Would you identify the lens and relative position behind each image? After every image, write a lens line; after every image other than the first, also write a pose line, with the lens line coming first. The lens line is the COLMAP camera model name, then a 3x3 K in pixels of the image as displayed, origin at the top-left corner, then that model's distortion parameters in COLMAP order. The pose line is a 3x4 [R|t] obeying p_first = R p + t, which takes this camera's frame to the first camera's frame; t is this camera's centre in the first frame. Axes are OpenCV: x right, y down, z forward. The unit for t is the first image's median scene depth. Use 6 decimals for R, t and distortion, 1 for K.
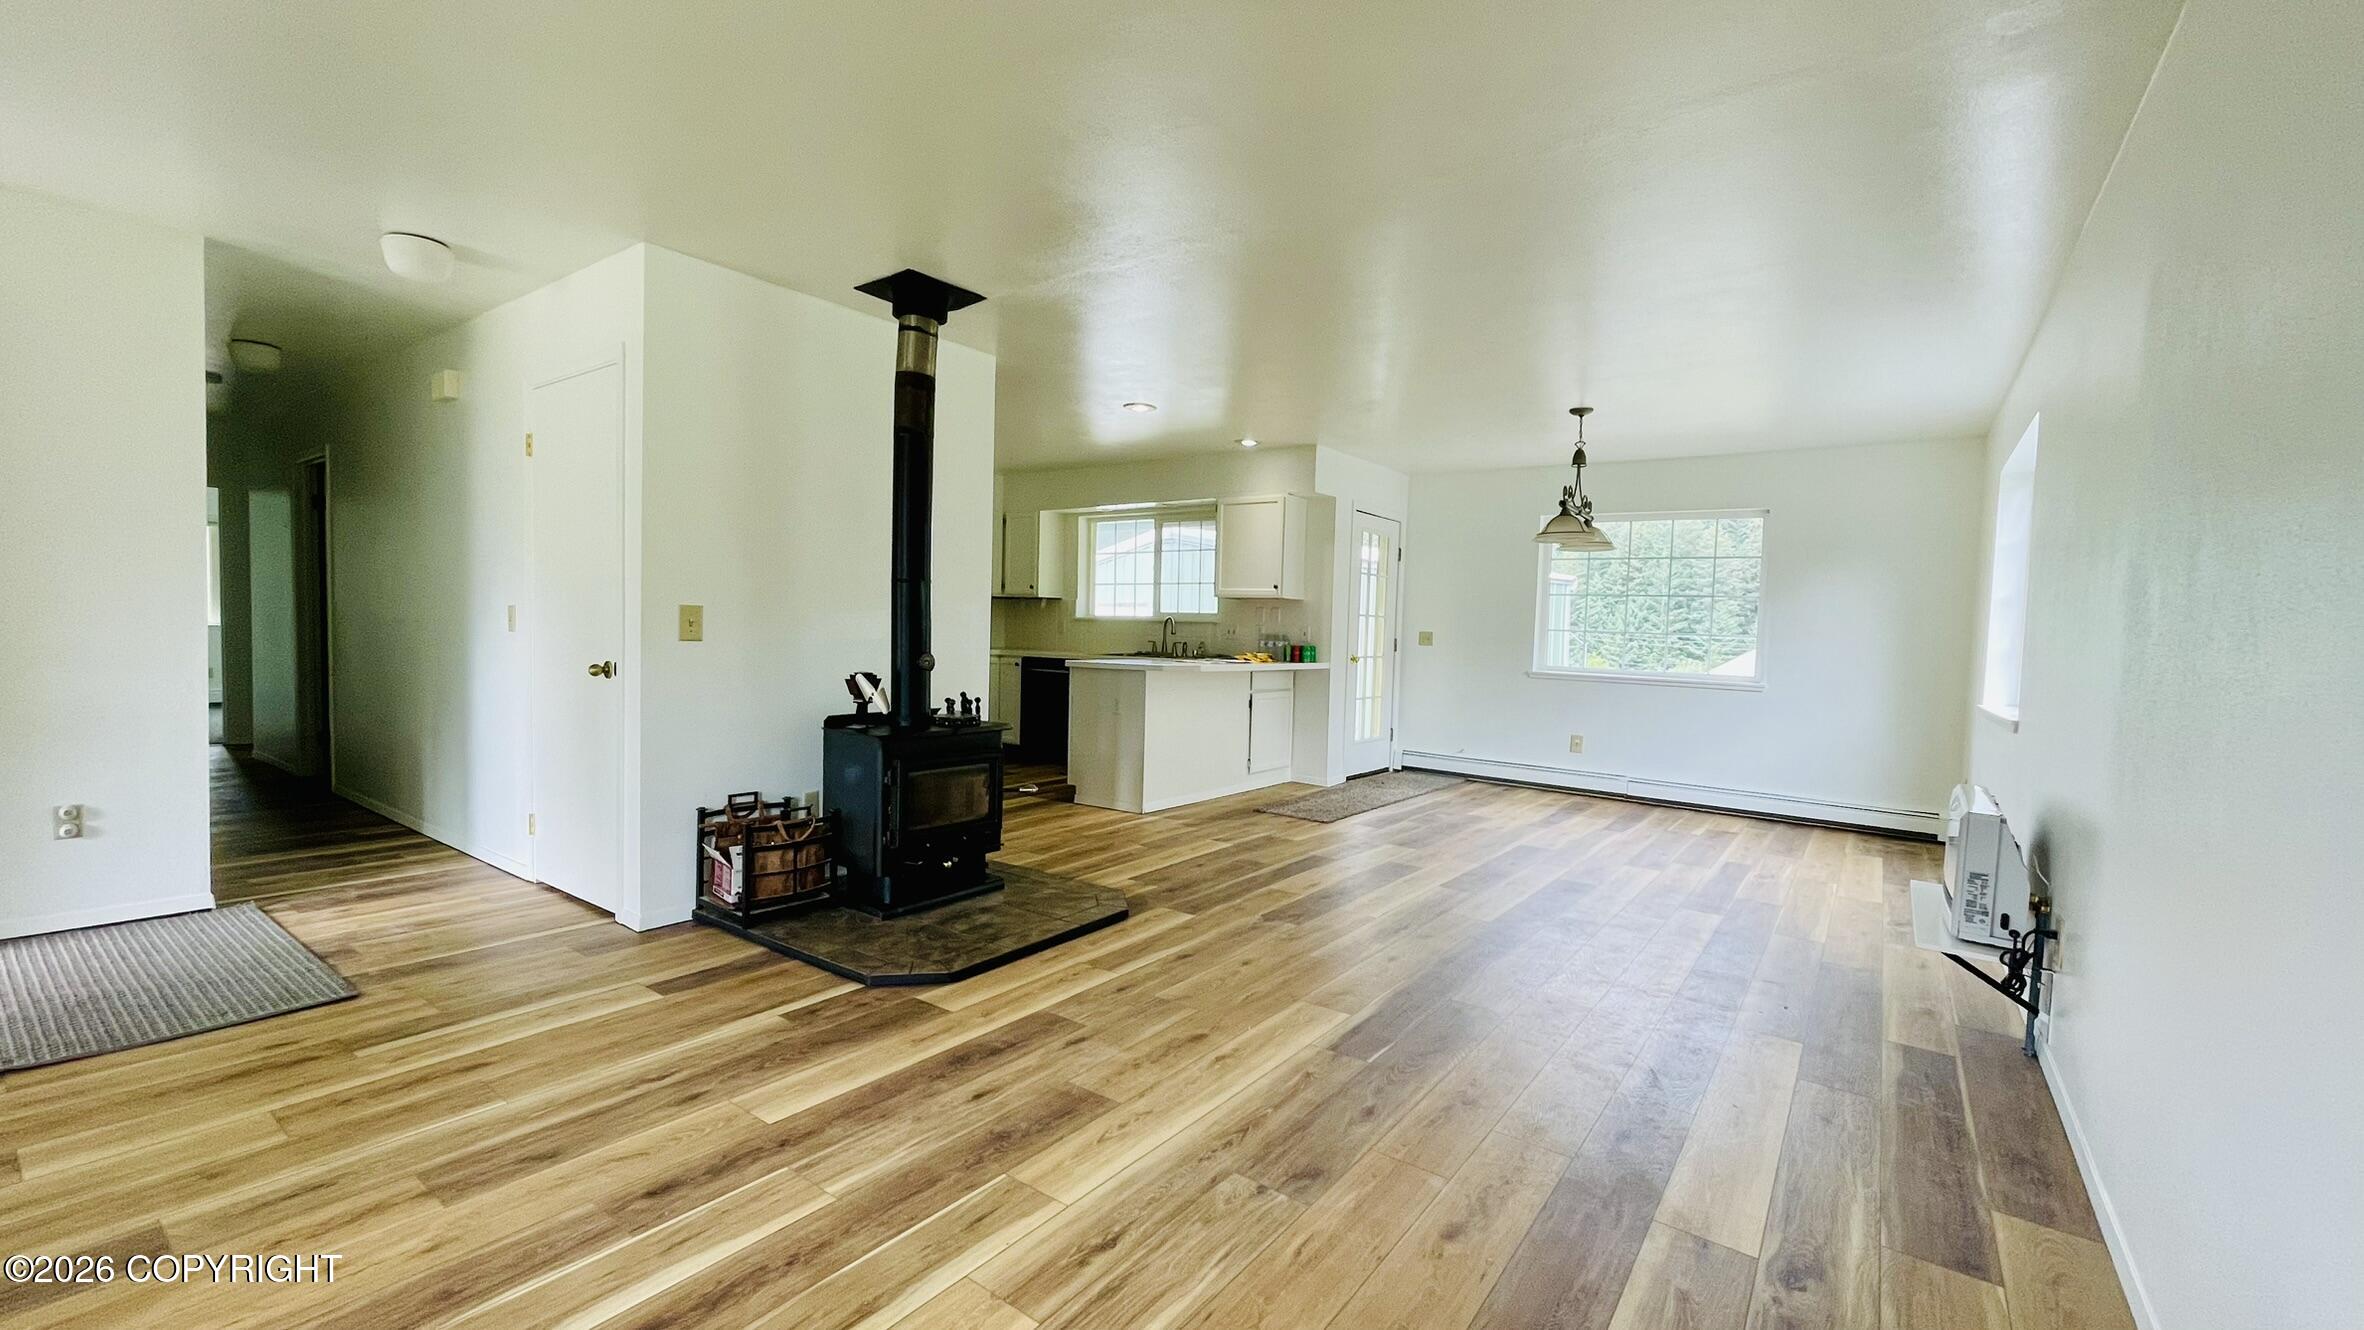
lens RADIAL K [[953.0, 0, 1175.2], [0, 953.0, 674.7], [0, 0, 1]] dist [-0.000028, 0.000050]
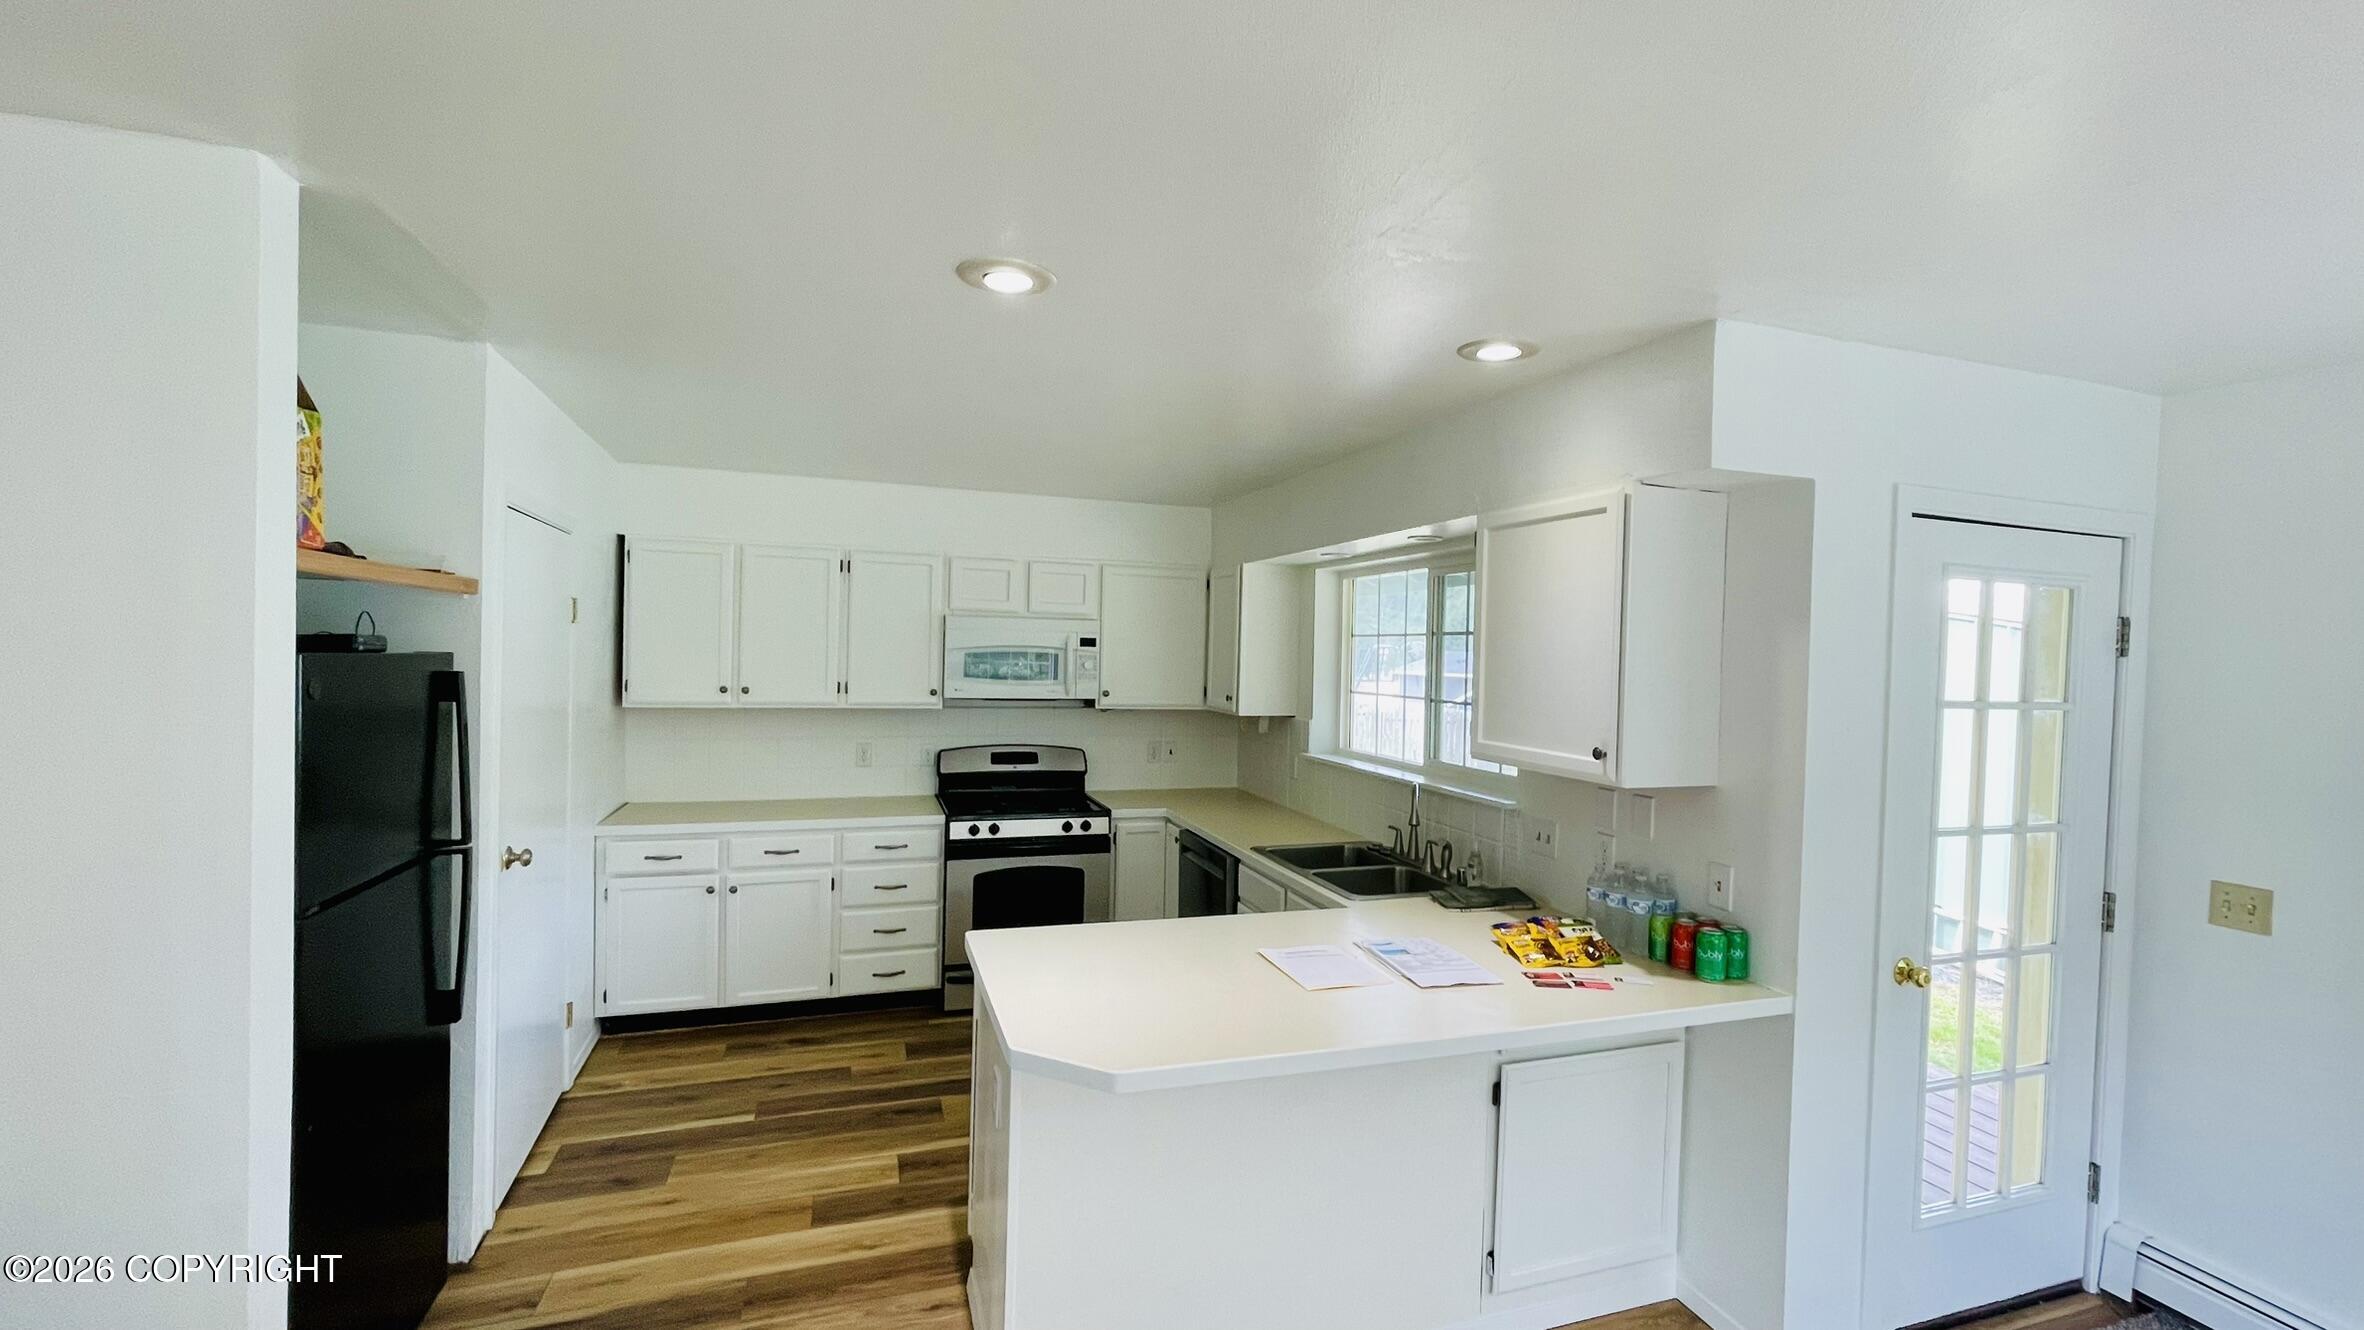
lens RADIAL K [[953.0, 0, 1175.2], [0, 953.0, 674.7], [0, 0, 1]] dist [-0.000028, 0.000050]
pose [[0.822695, 0.006895, -0.568442, 0.324999], [-0.032652, 0.998849, -0.035141, -0.191495], [0.567545, 0.047471, 0.821973, 1.156587]]
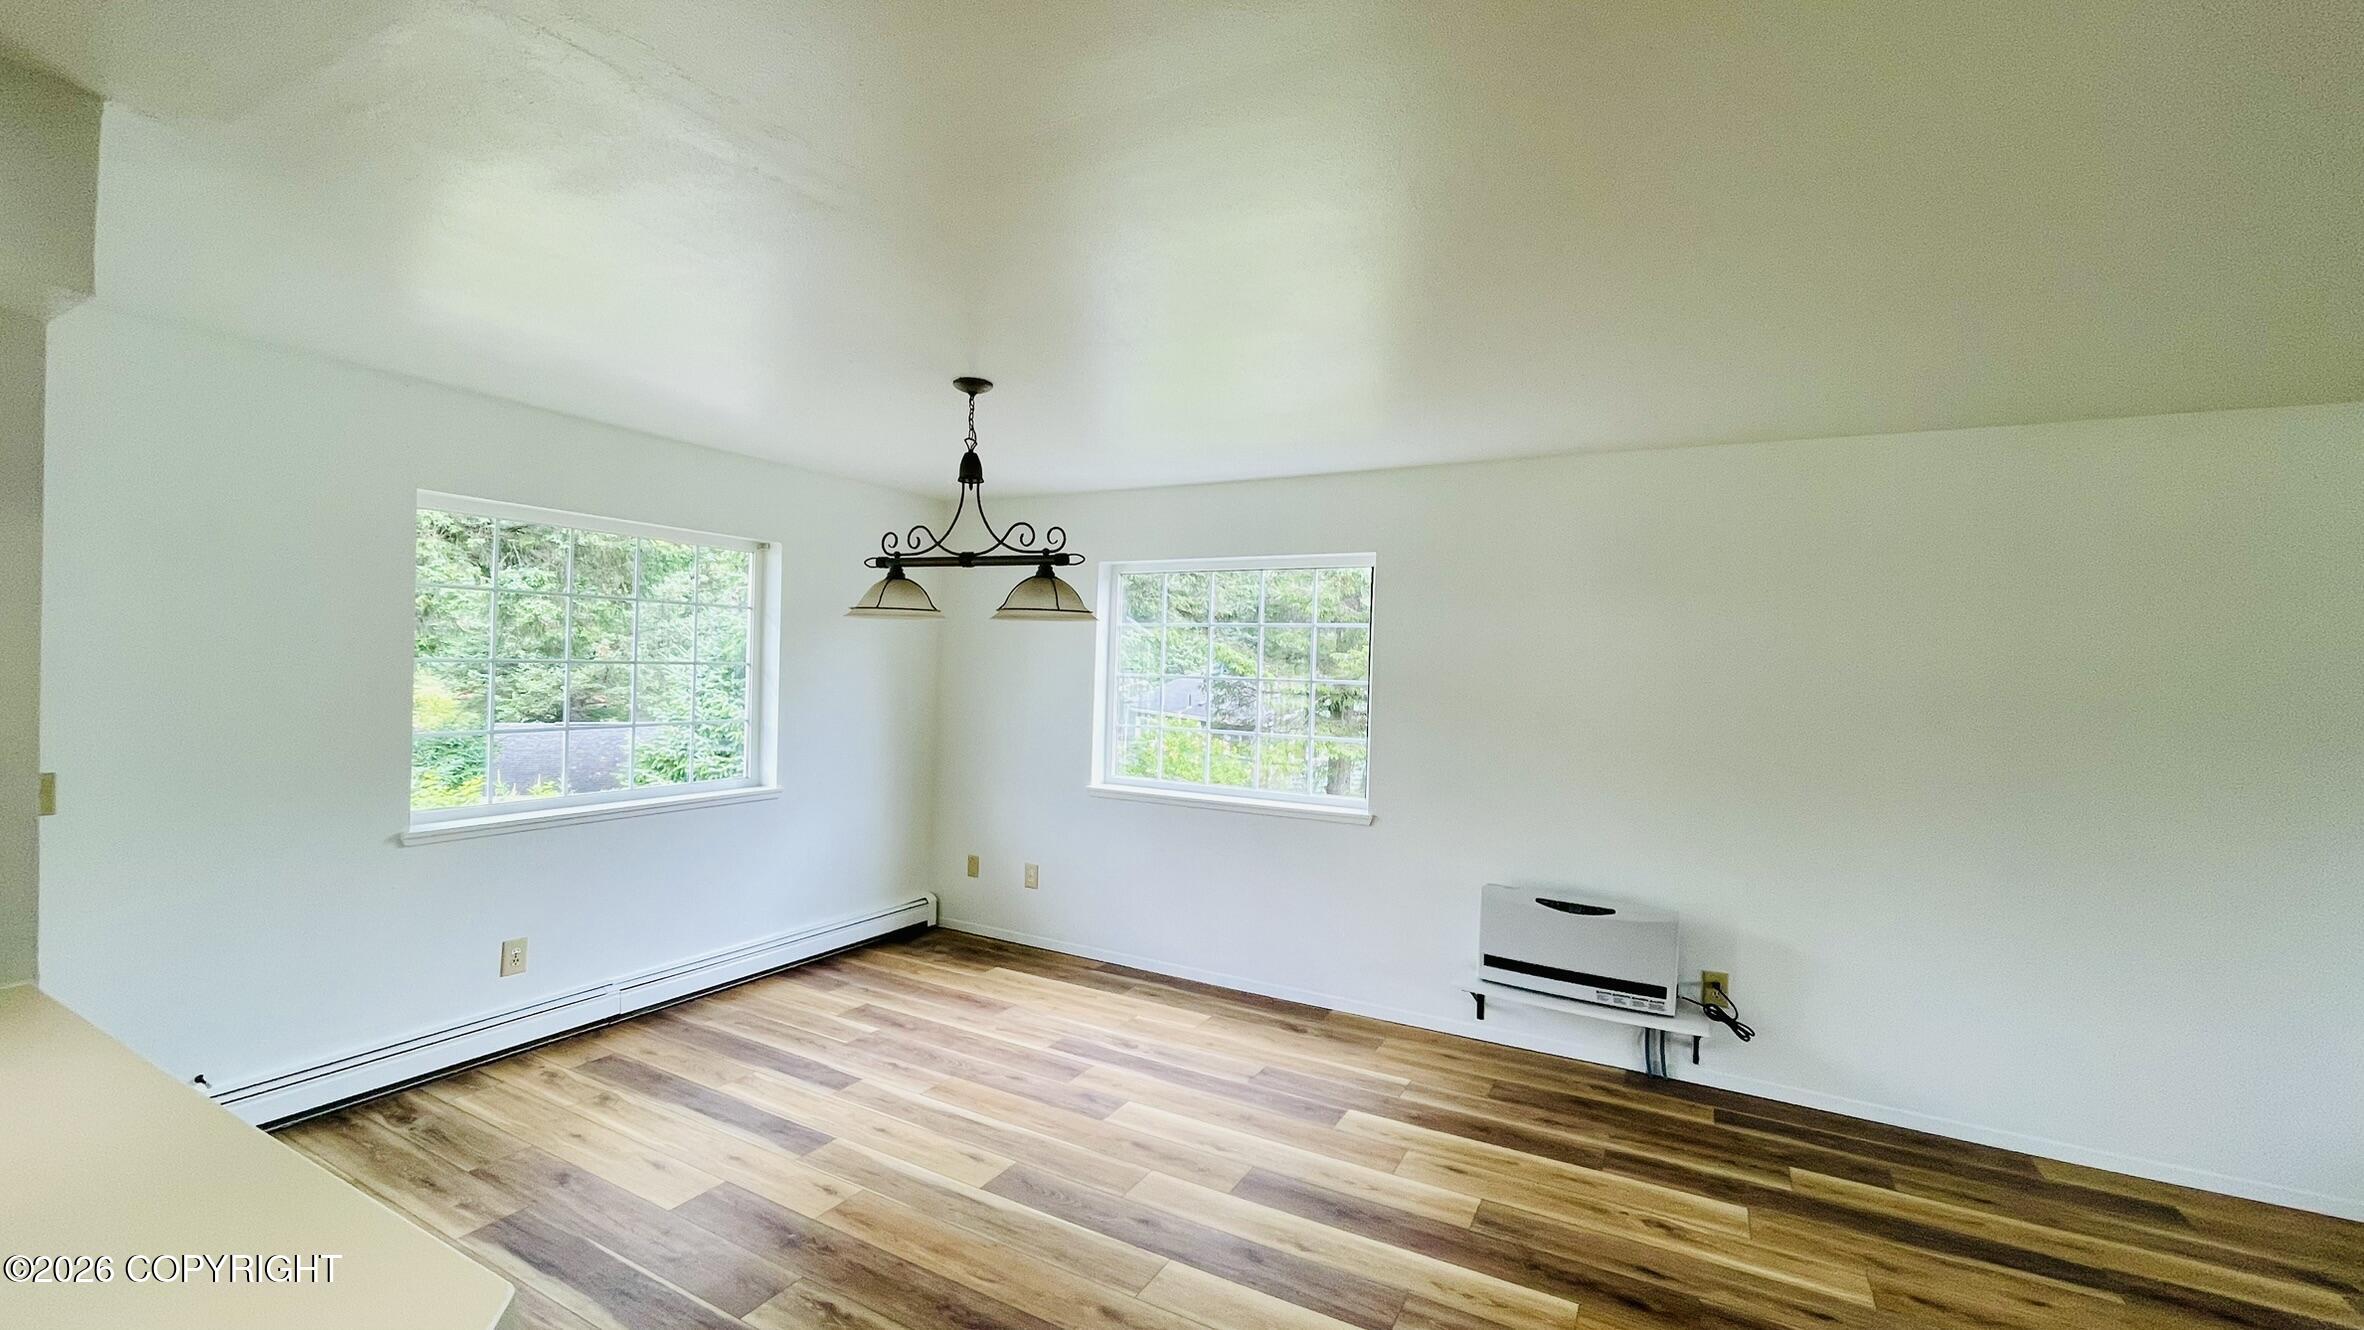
lens RADIAL K [[957.6, 0, 1173.7], [0, 957.6, 663.9], [0, 0, 1]] dist [0.000205, 0.000017]
pose [[-0.143253, -0.044673, 0.988677, -0.232989], [0.014599, 0.998777, 0.047245, -0.194215], [-0.989578, 0.021202, -0.142426, 1.385616]]
